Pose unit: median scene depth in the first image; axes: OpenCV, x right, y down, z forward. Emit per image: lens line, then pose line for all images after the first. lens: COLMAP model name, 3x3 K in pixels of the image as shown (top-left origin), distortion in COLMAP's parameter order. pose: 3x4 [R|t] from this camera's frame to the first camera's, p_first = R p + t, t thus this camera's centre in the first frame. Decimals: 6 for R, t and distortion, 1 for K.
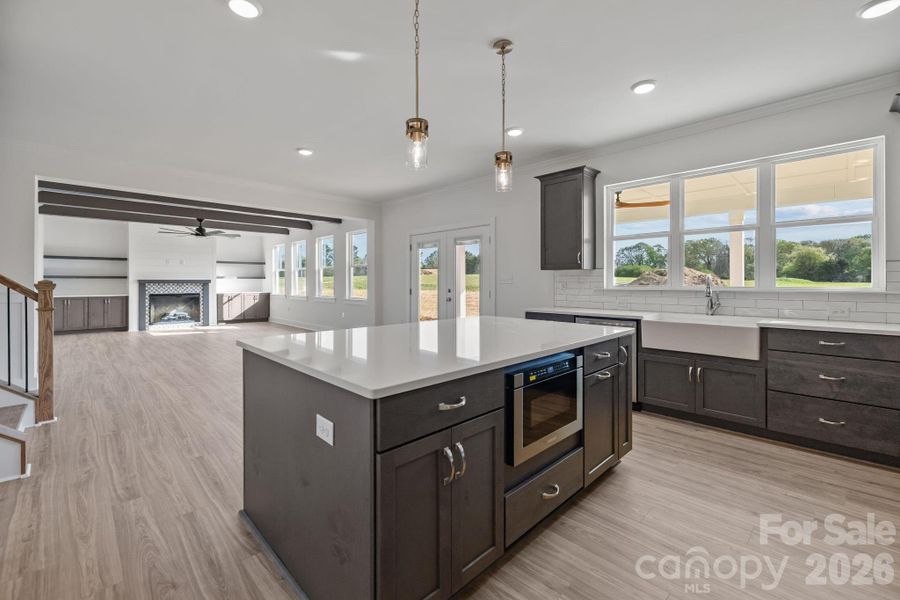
lens RADIAL K [[379.4, 0, 442.7], [0, 379.4, 282.4], [0, 0, 1]] dist [-0.000365, -0.001012]
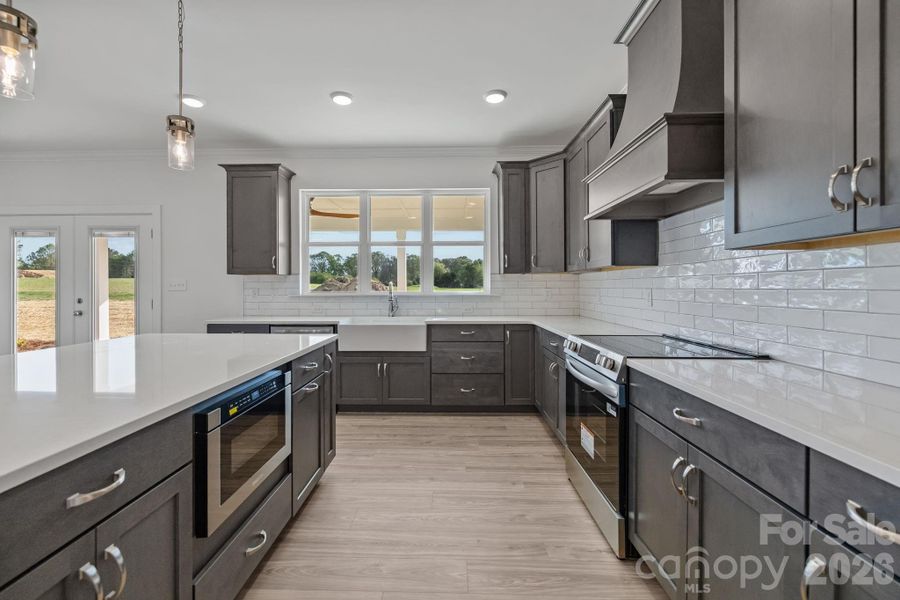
lens RADIAL K [[379.4, 0, 441.8], [0, 379.4, 289.1], [0, 0, 1]] dist [-0.000365, -0.001012]
pose [[0.708504, -0.003235, 0.705699, -0.006087], [0.002338, 0.999995, 0.002237, -0.000026], [-0.705702, 0.000065, 0.708508, 0.094040]]
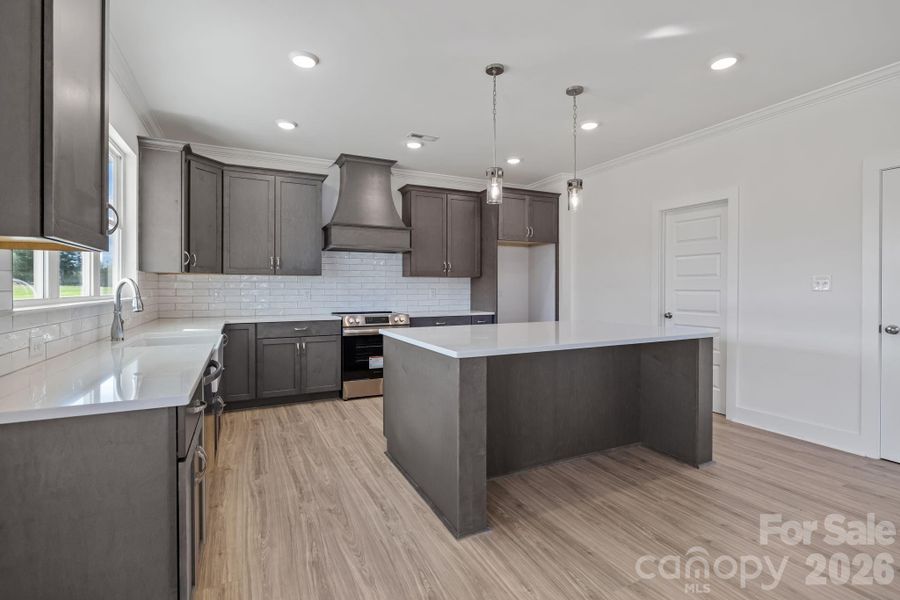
lens RADIAL K [[419.6, 0, 447.7], [0, 419.6, 291.8], [0, 0, 1]] dist [-0.009093, 0.000745]
pose [[-0.951375, -0.002006, 0.308028, -0.075752], [0.002157, 0.999911, 0.013171, -0.007442], [-0.308027, 0.013195, -0.951286, 2.106563]]
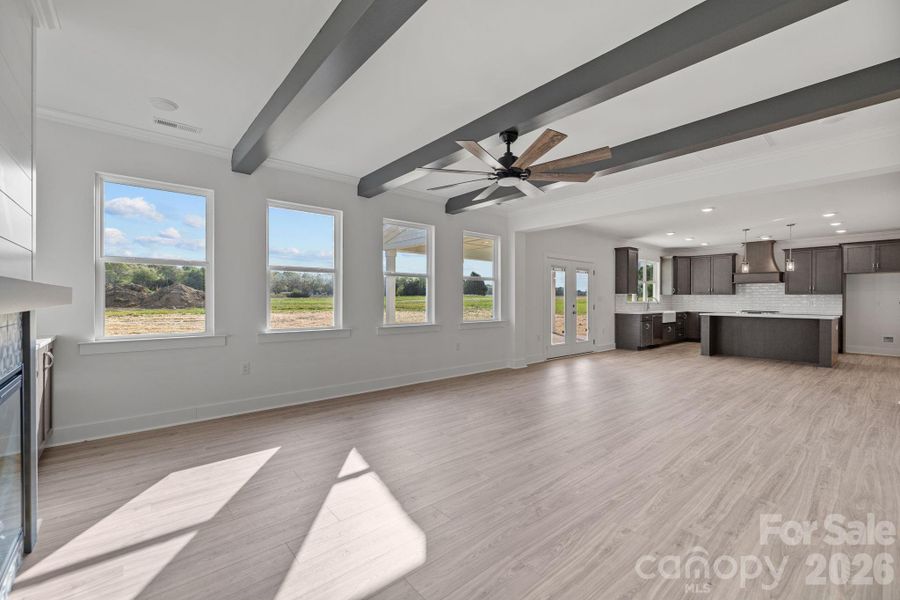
lens RADIAL K [[379.4, 0, 436.4], [0, 379.4, 299.6], [0, 0, 1]] dist [-0.000365, -0.001012]
pose [[0.072039, -0.001833, 0.997400, -3.300268], [-0.000361, 0.999998, 0.001864, -0.008885], [-0.997402, -0.000495, 0.072038, 3.399835]]
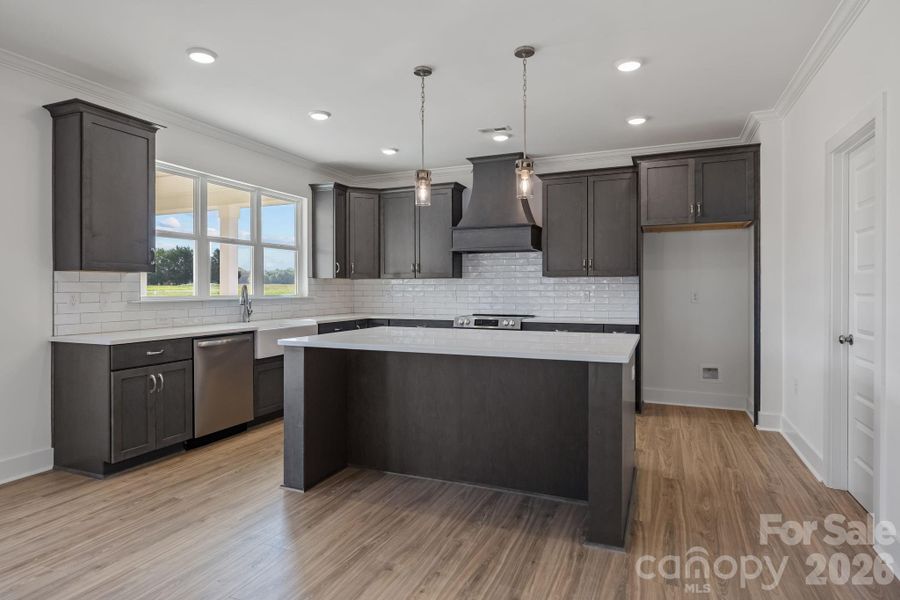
lens RADIAL K [[509.1, 0, 448.6], [0, 509.1, 286.6], [0, 0, 1]] dist [0.006519, 0.000165]
pose [[-0.394436, 0.007617, 0.918892, -1.157588], [0.004308, 0.999970, -0.006439, -0.001345], [-0.918913, 0.001419, -0.394457, 1.455867]]
